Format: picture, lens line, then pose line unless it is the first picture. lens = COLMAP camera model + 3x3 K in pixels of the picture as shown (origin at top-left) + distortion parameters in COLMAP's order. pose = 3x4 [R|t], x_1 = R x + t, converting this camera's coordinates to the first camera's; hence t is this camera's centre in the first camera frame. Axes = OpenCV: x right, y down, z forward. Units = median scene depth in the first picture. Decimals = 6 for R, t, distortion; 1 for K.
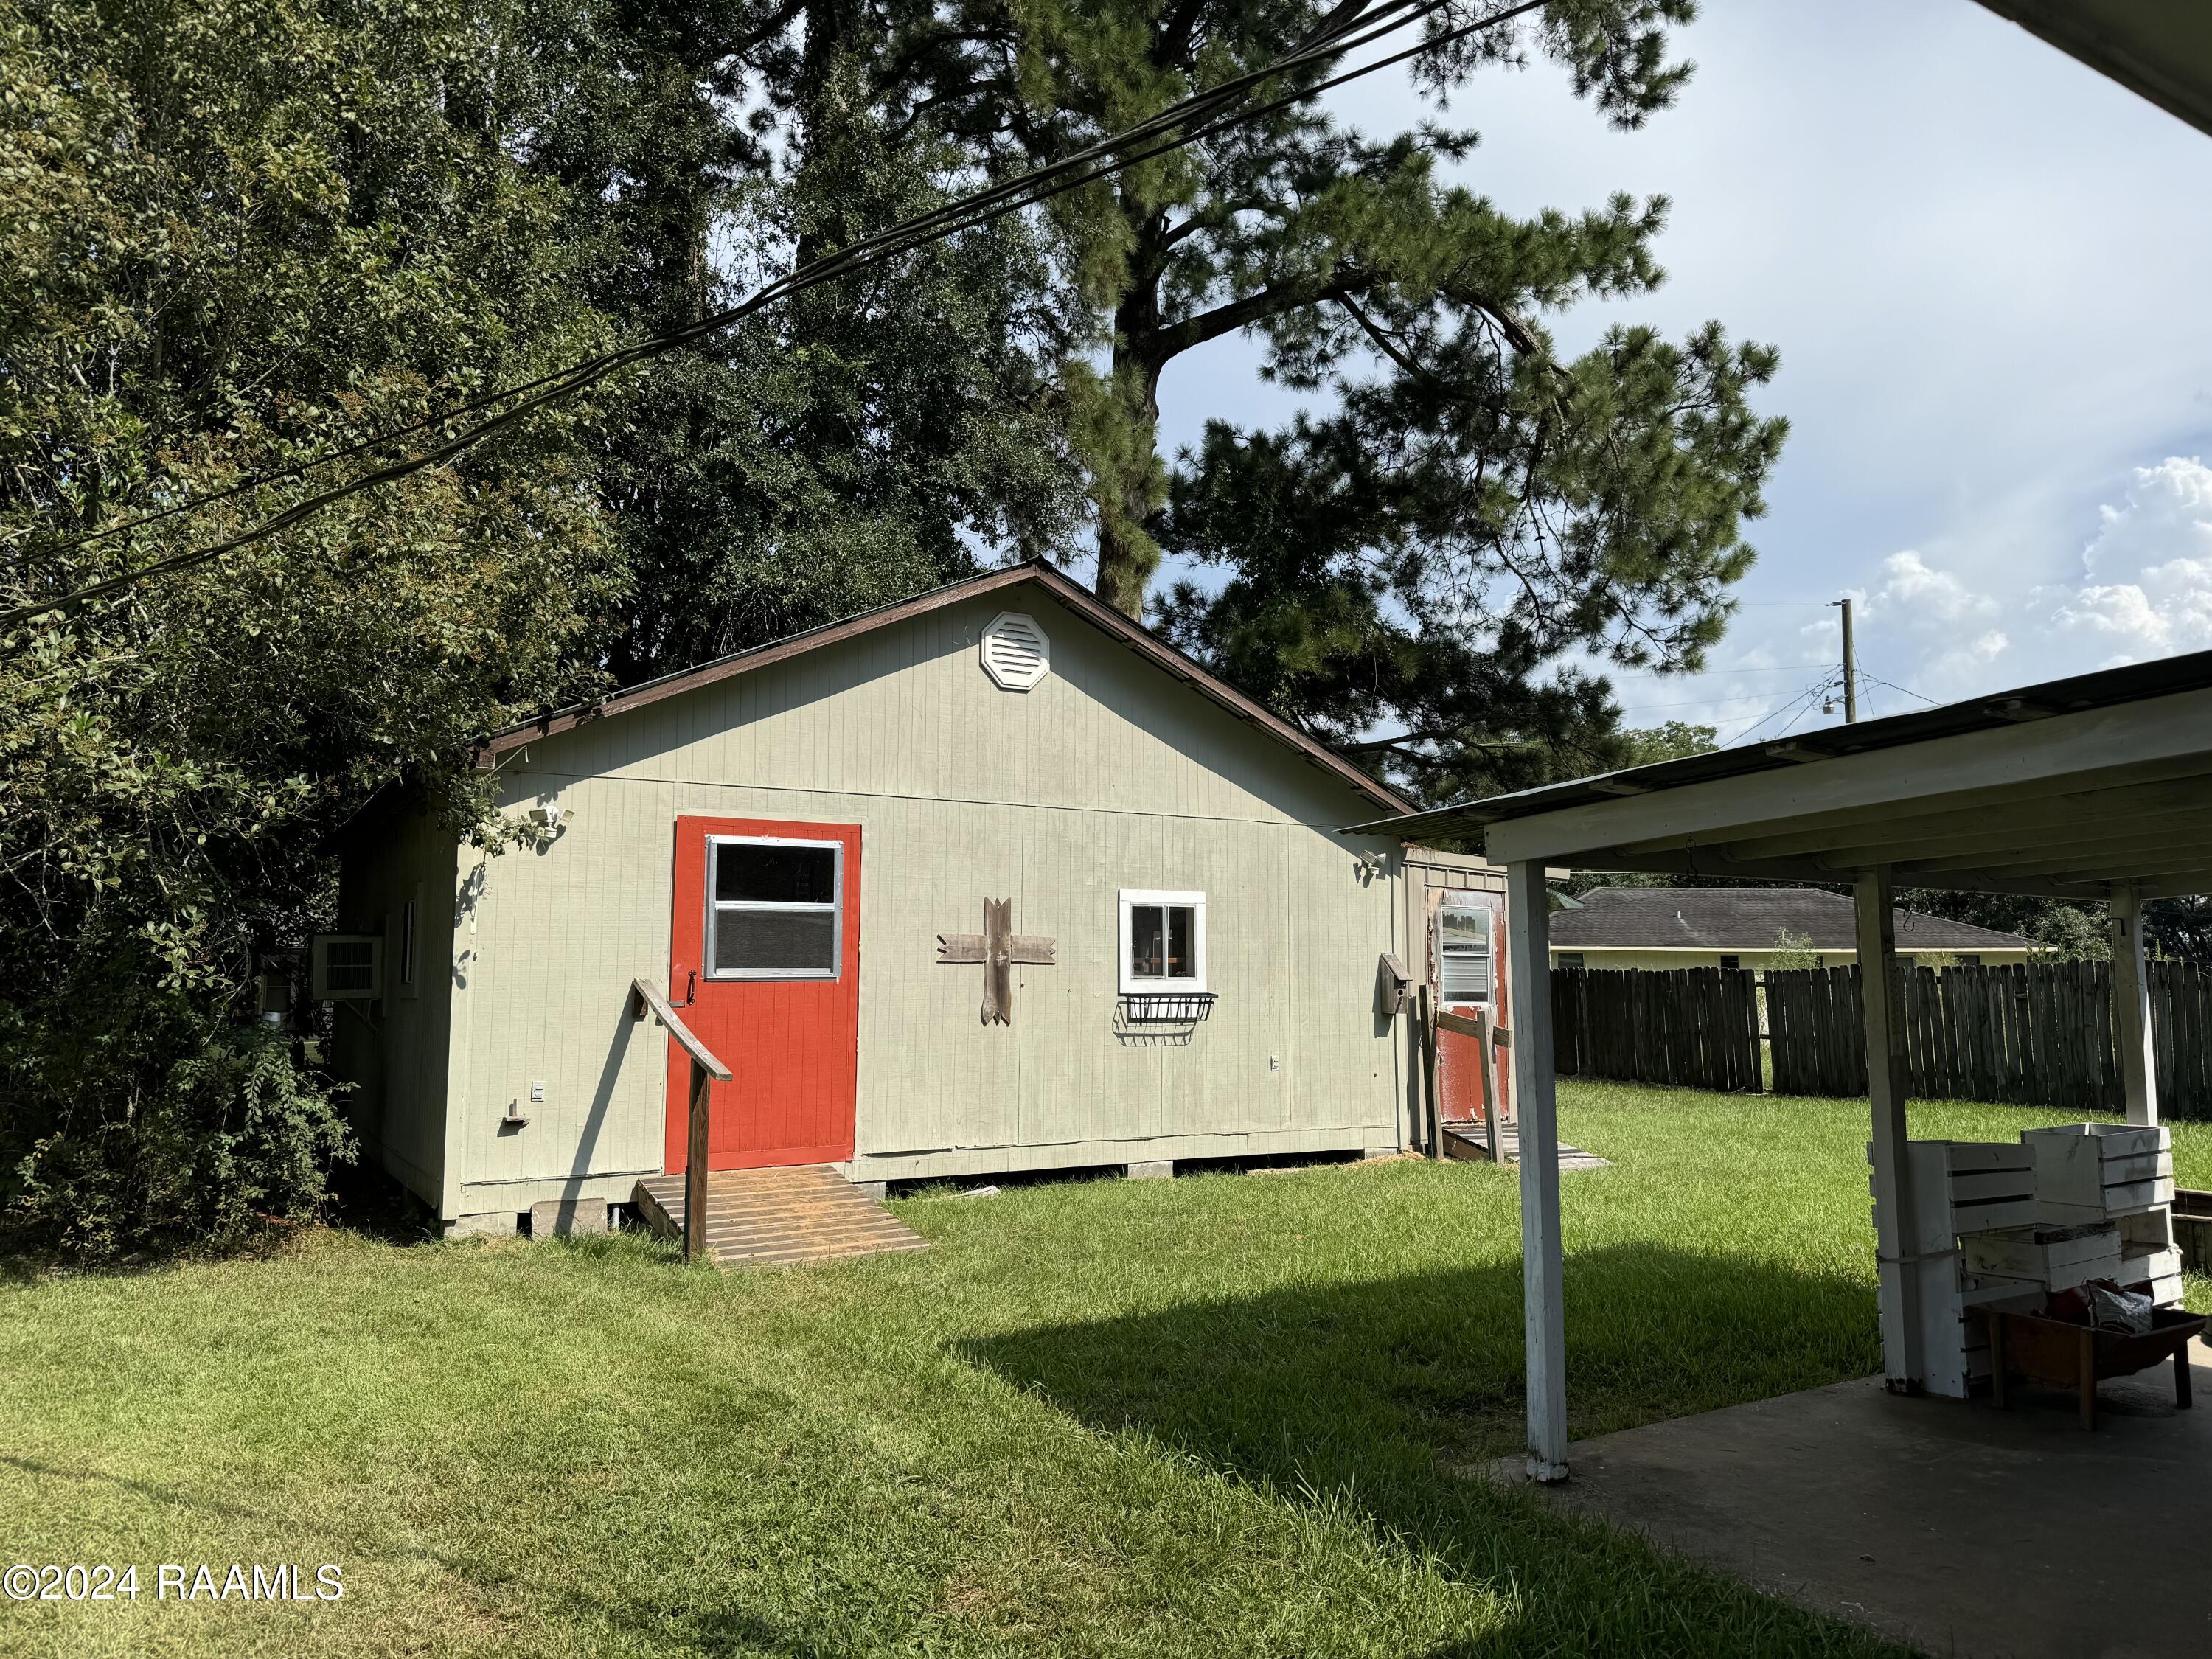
lens RADIAL K [[1546.9, 0, 1089.0], [0, 1546.9, 818.6], [0, 0, 1]] dist [0.121322, -0.162203]
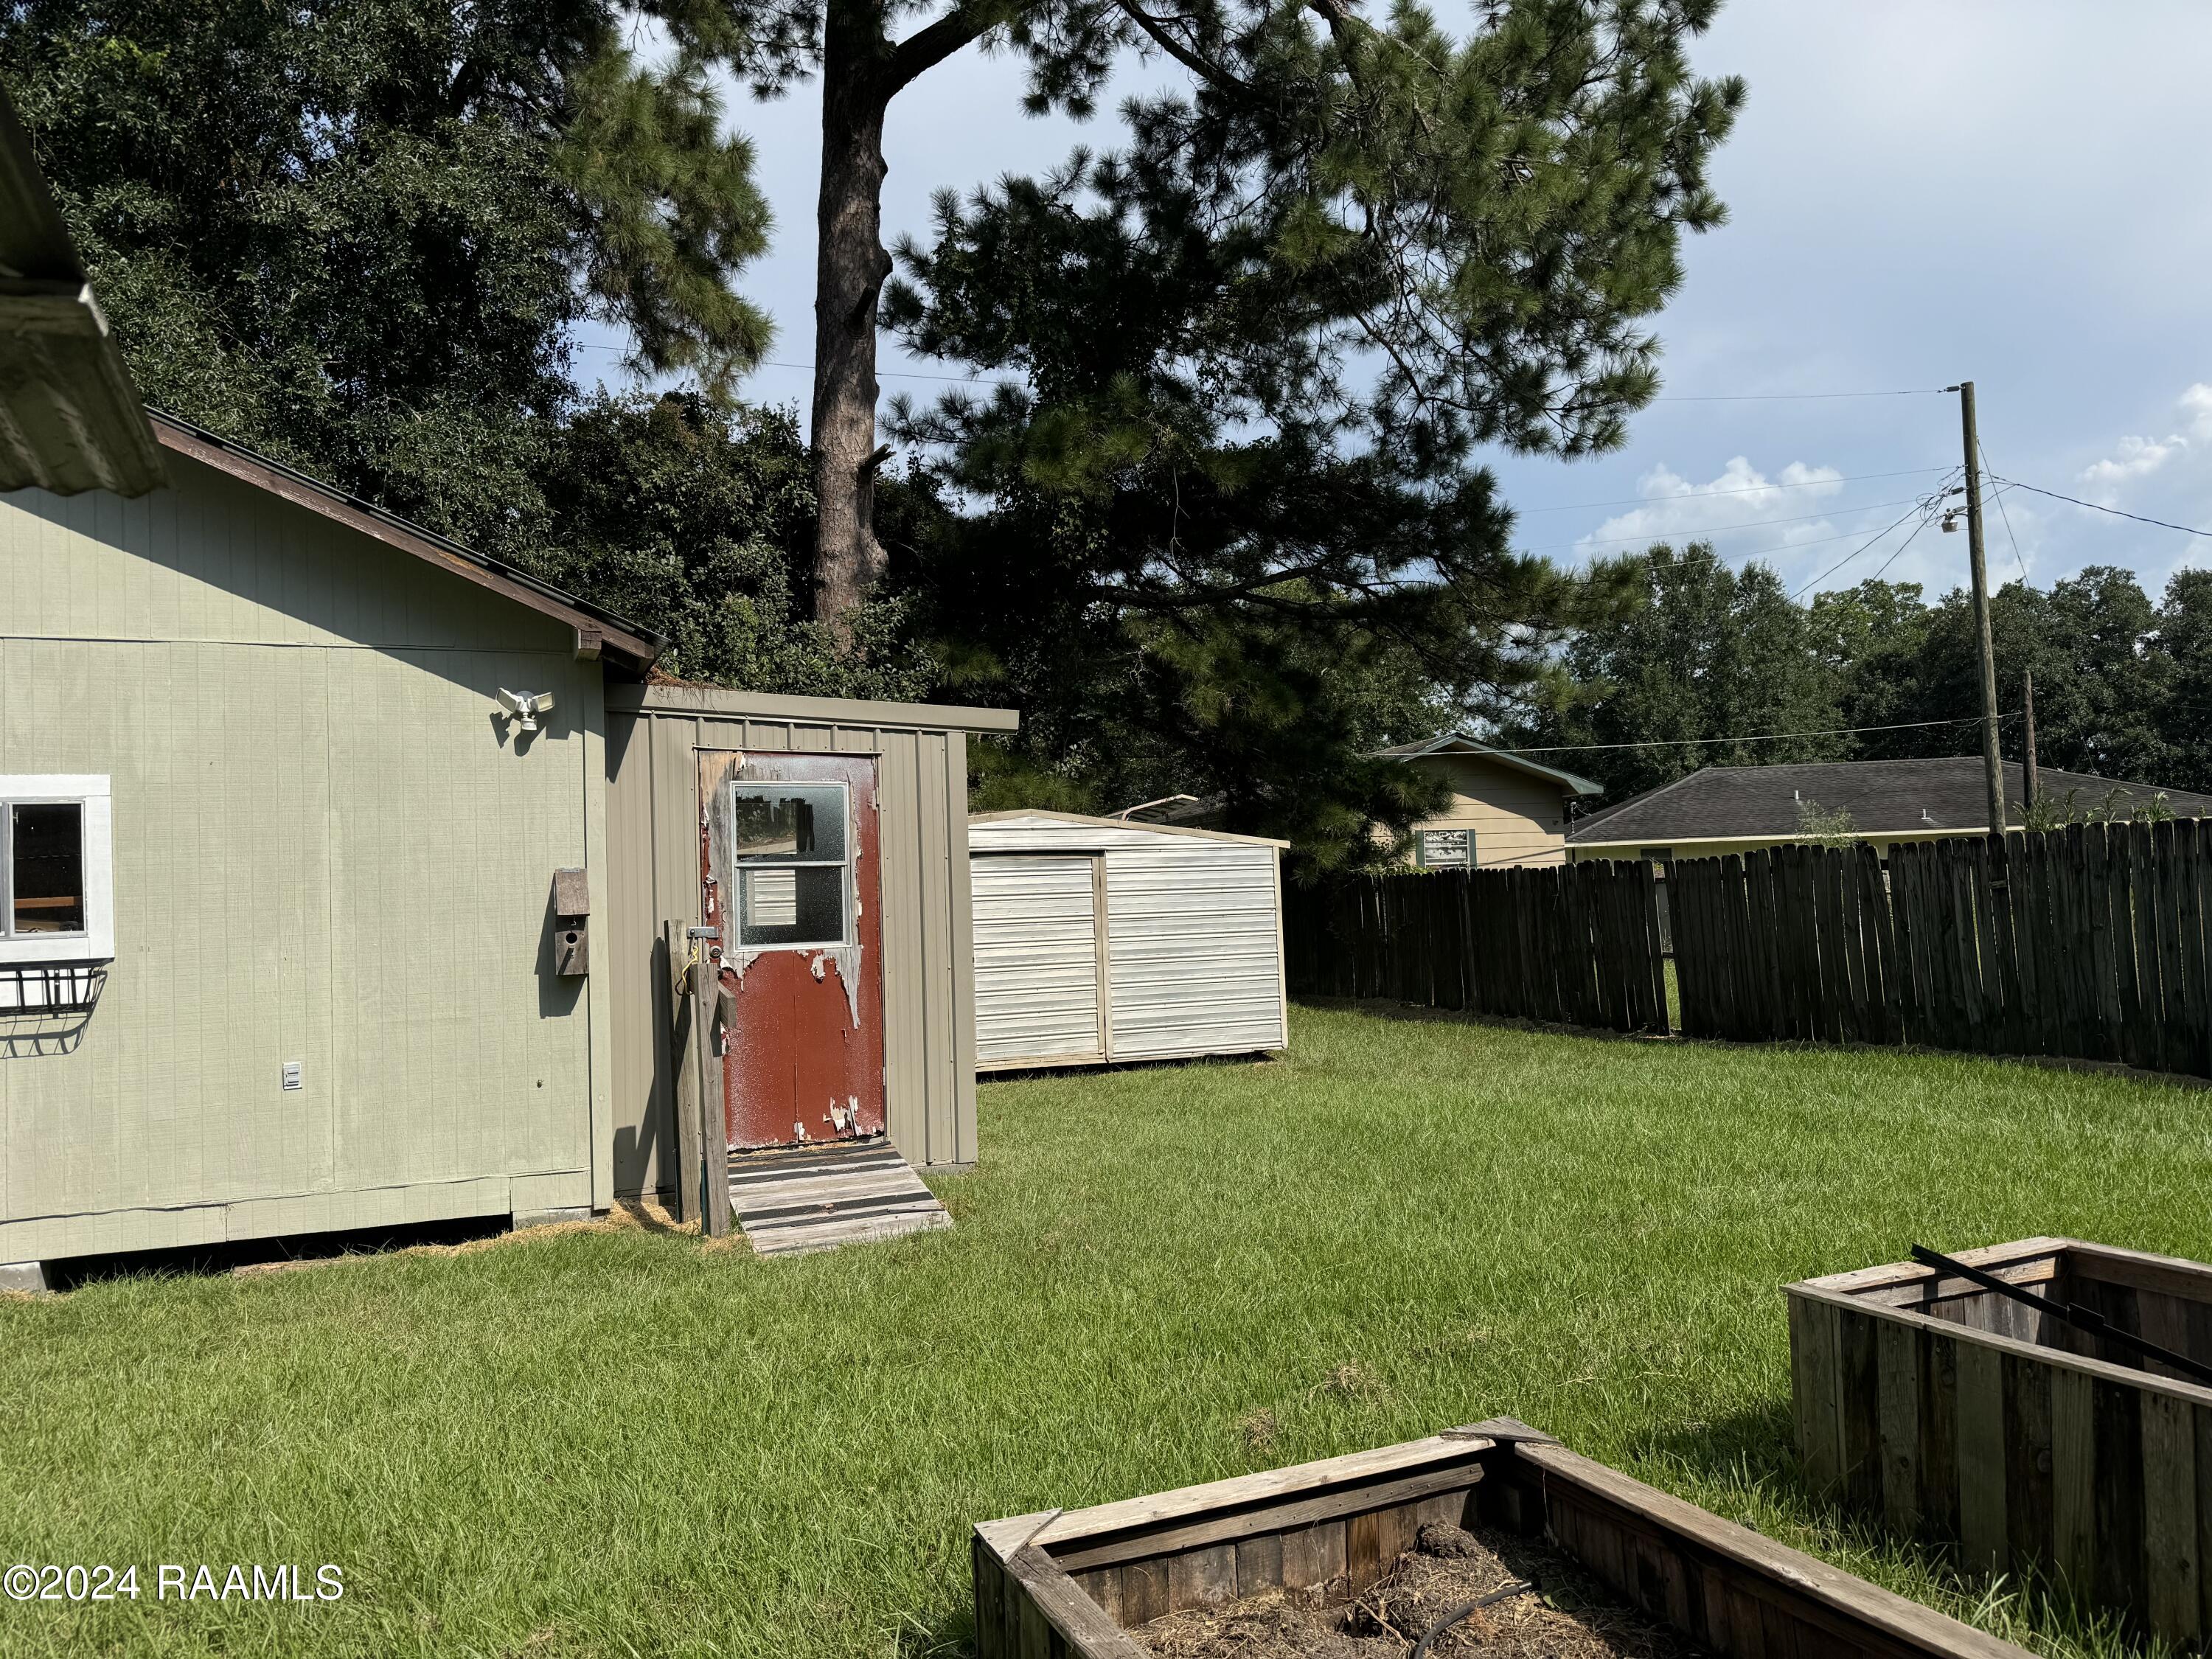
lens RADIAL K [[1544.9, 0, 1063.6], [0, 1544.9, 843.8], [0, 0, 1]] dist [0.032895, -0.053761]
pose [[0.985910, -0.045562, -0.160953, 0.242855], [0.056053, 0.996547, 0.061252, 0.027700], [0.157606, -0.069410, 0.985060, 0.248841]]
